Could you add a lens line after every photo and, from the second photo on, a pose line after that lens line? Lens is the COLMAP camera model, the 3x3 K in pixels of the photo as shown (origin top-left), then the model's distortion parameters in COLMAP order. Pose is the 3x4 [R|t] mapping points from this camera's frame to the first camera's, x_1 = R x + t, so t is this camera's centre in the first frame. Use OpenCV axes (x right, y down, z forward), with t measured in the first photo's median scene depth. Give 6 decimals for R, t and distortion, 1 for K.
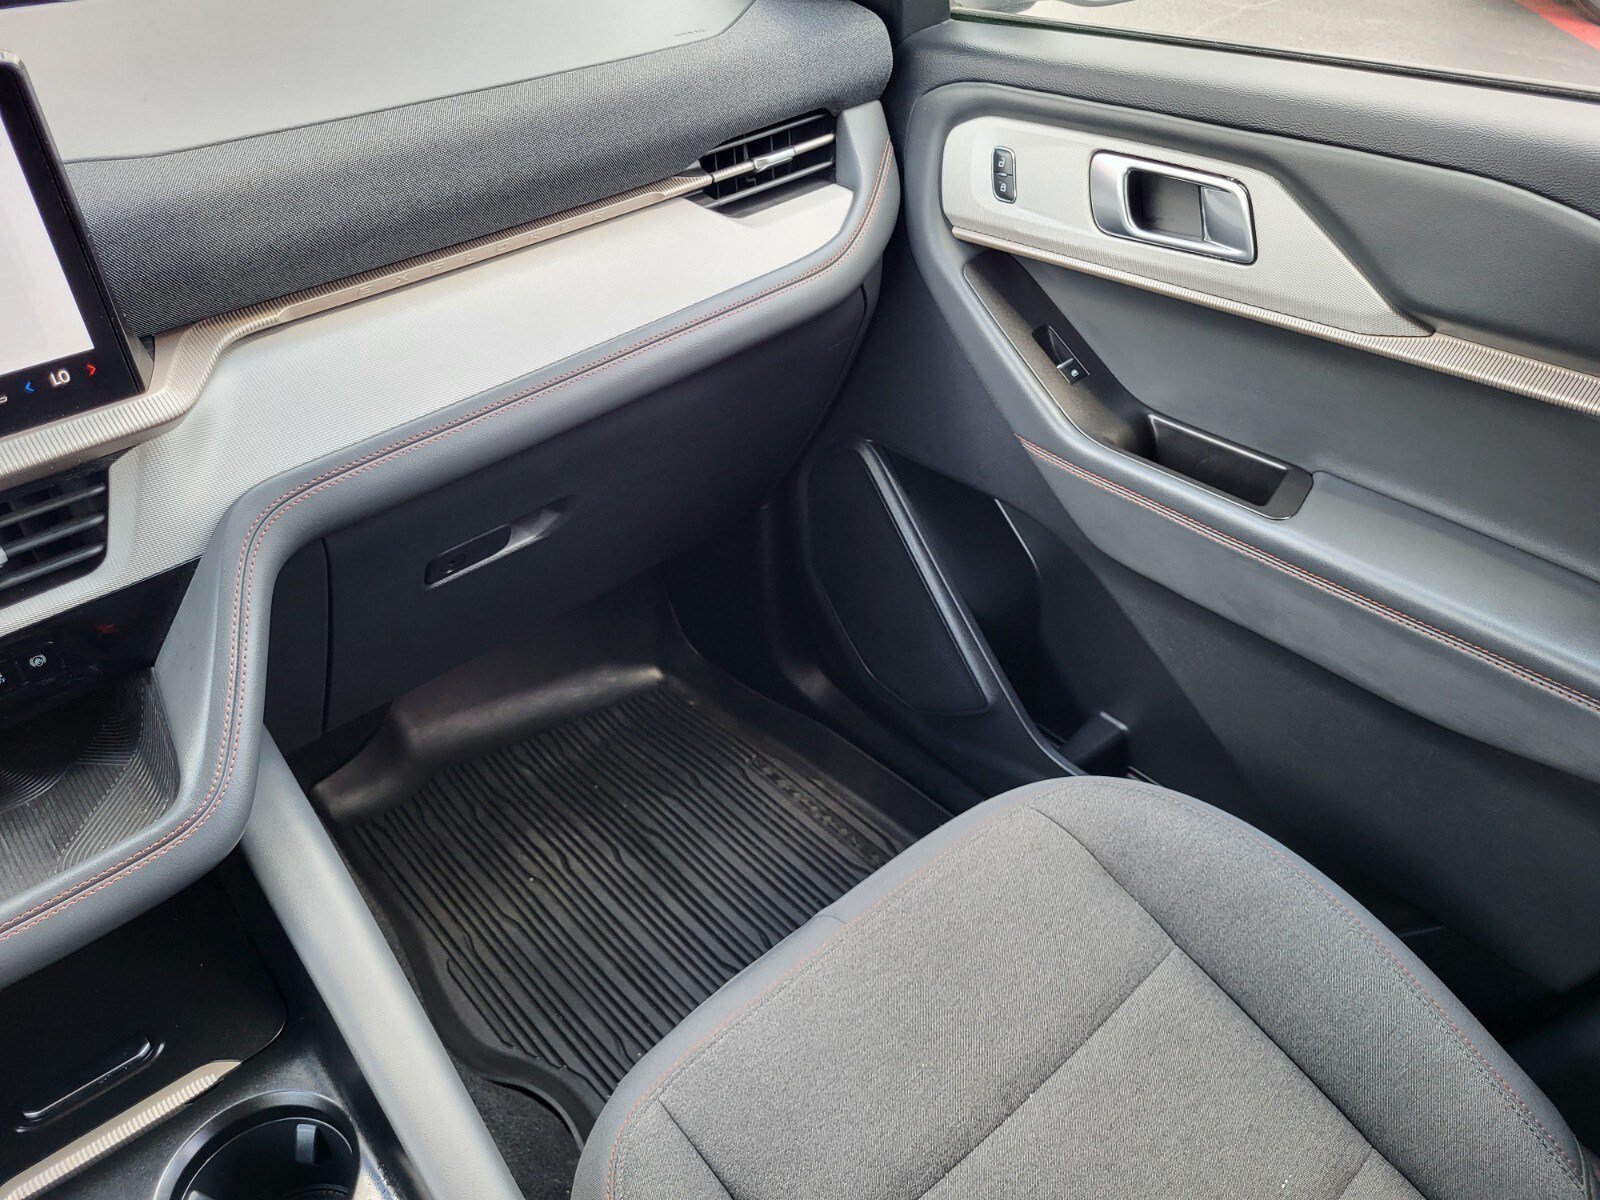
lens RADIAL K [[1213.8, 0, 800.0], [0, 1213.8, 600.0], [0, 0, 1]] dist [0.038334, -0.048007]
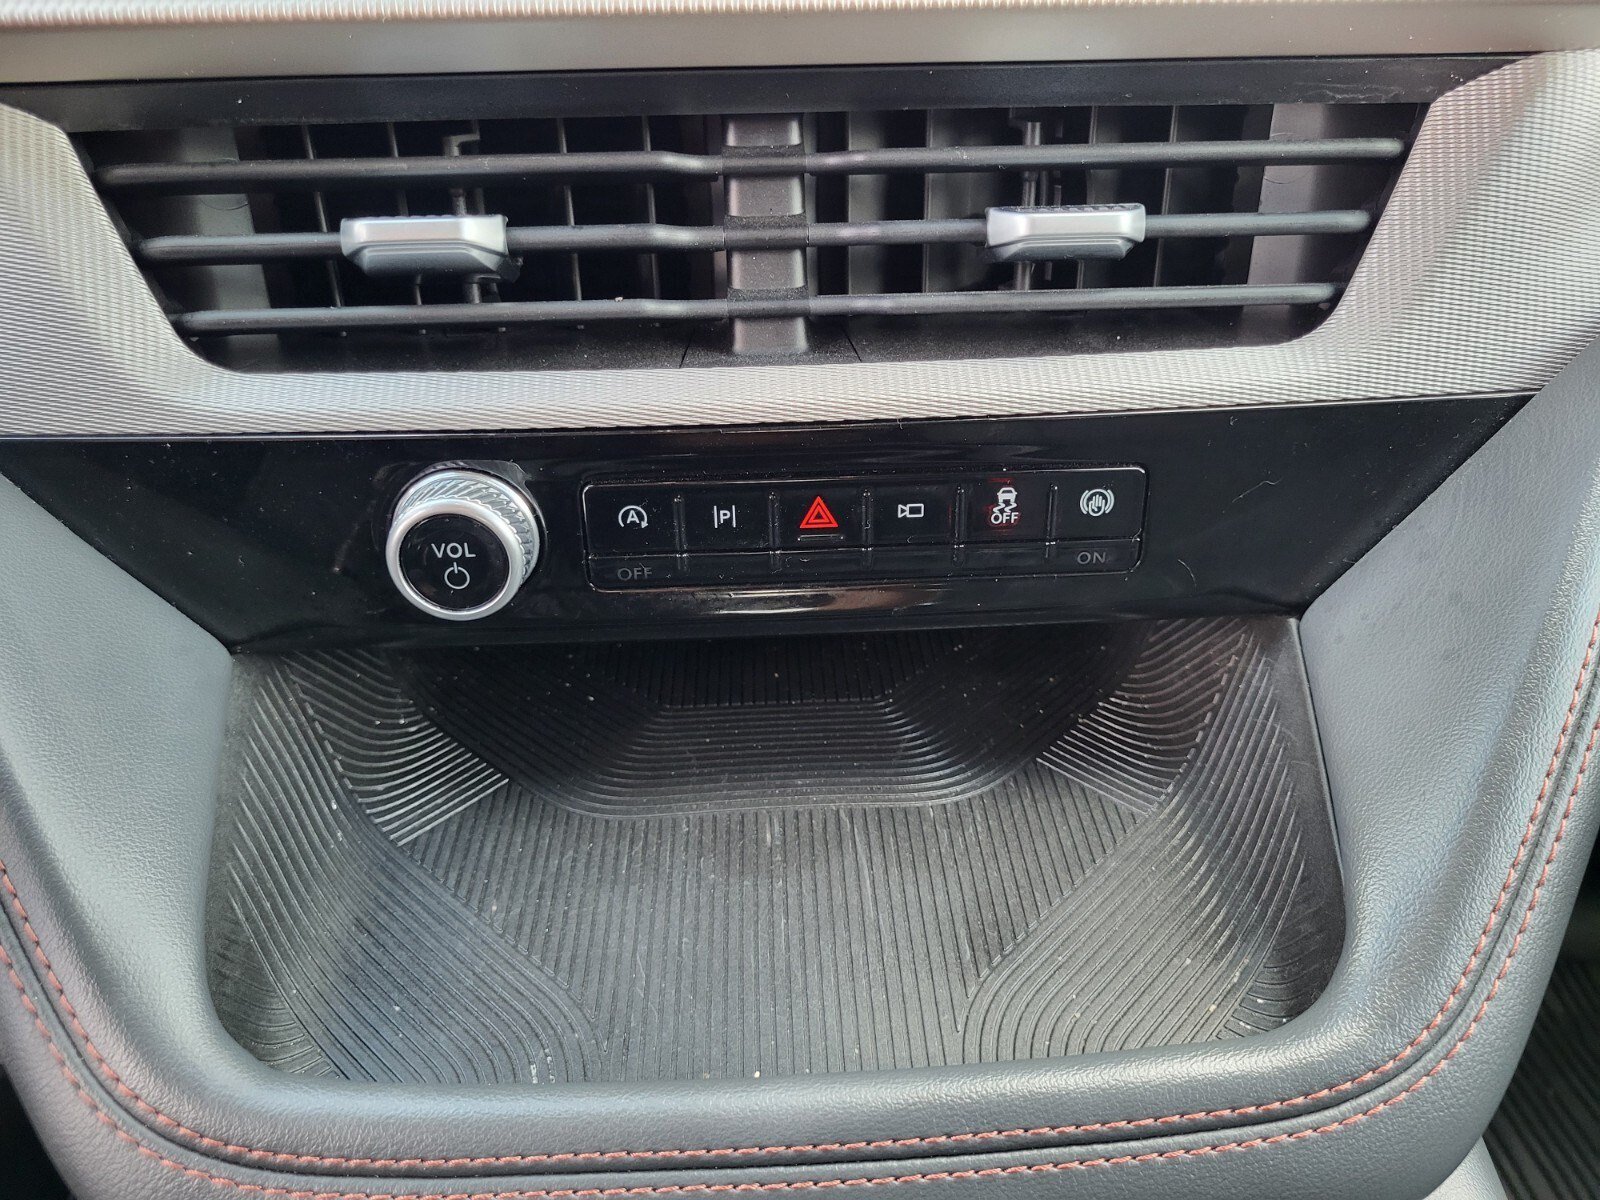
lens RADIAL K [[1271.2, 0, 800.0], [0, 1271.2, 600.0], [0, 0, 1]] dist [-0.006411, -0.001984]
pose [[0.781045, 0.340948, -0.523185, -0.330013], [-0.375795, 0.925738, 0.042271, 0.069803], [0.498745, 0.163595, 0.851170, 0.420279]]
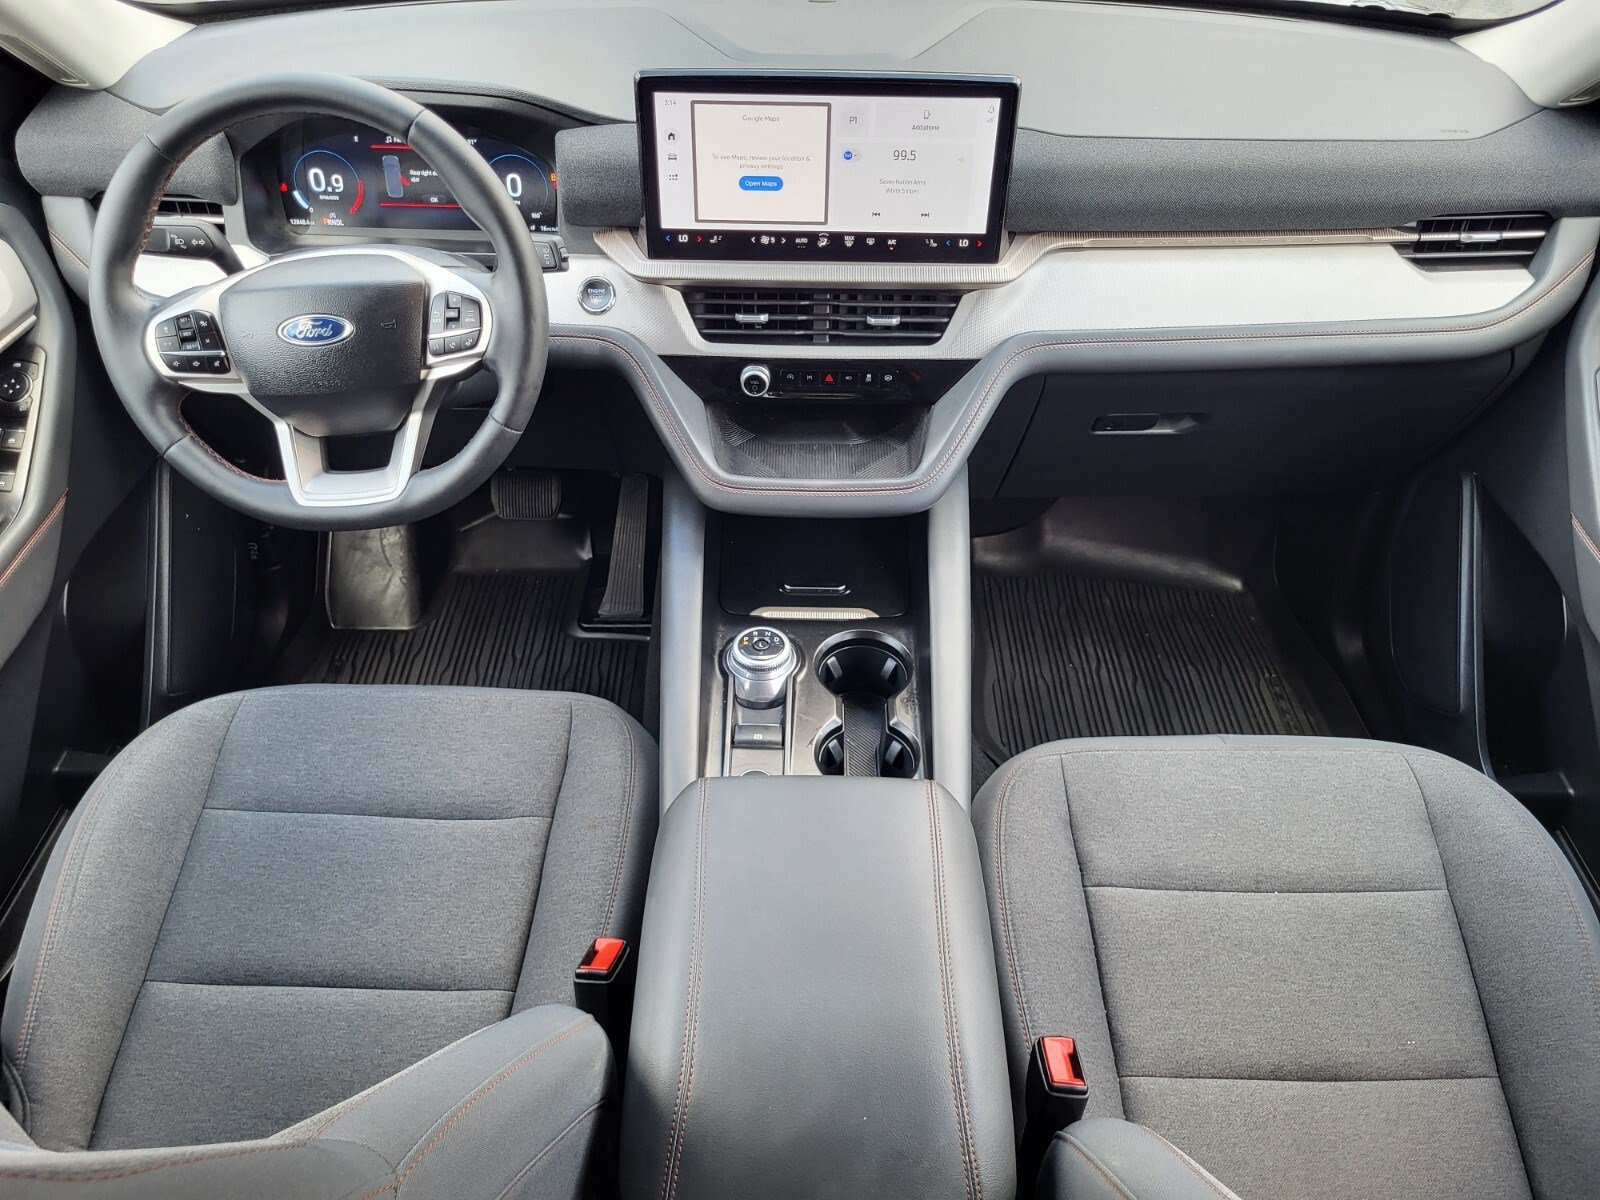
lens RADIAL K [[1213.8, 0, 800.0], [0, 1213.8, 600.0], [0, 0, 1]] dist [0.038334, -0.048007]
pose [[0.750195, 0.458130, -0.476787, 0.243597], [-0.418055, 0.887292, 0.194787, 0.031726], [0.512287, 0.053195, 0.857165, -0.488977]]
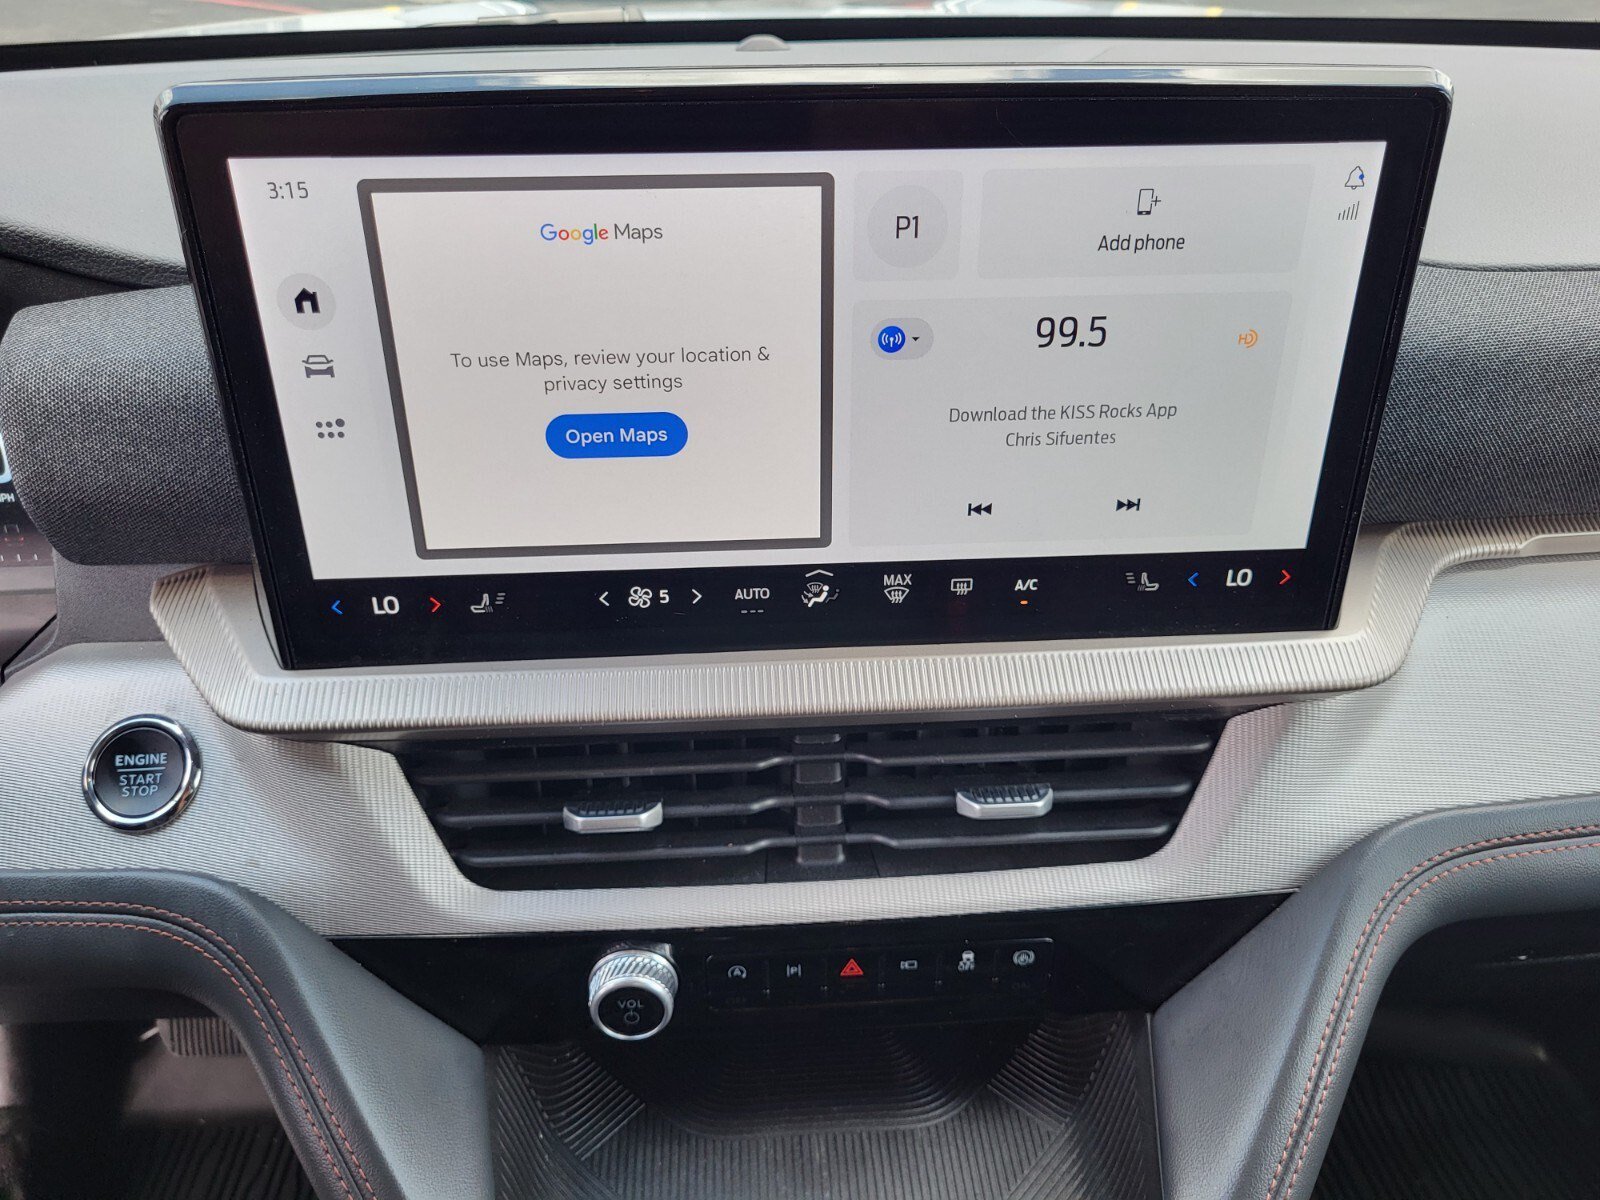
lens RADIAL K [[1246.8, 0, 791.4], [0, 1246.8, 609.3], [0, 0, 1]] dist [-0.002342, -0.001355]
pose [[0.789916, 0.342223, -0.508839, -0.313766], [-0.375453, 0.925981, 0.039926, -0.073225], [0.484838, 0.159507, 0.859936, 0.234954]]
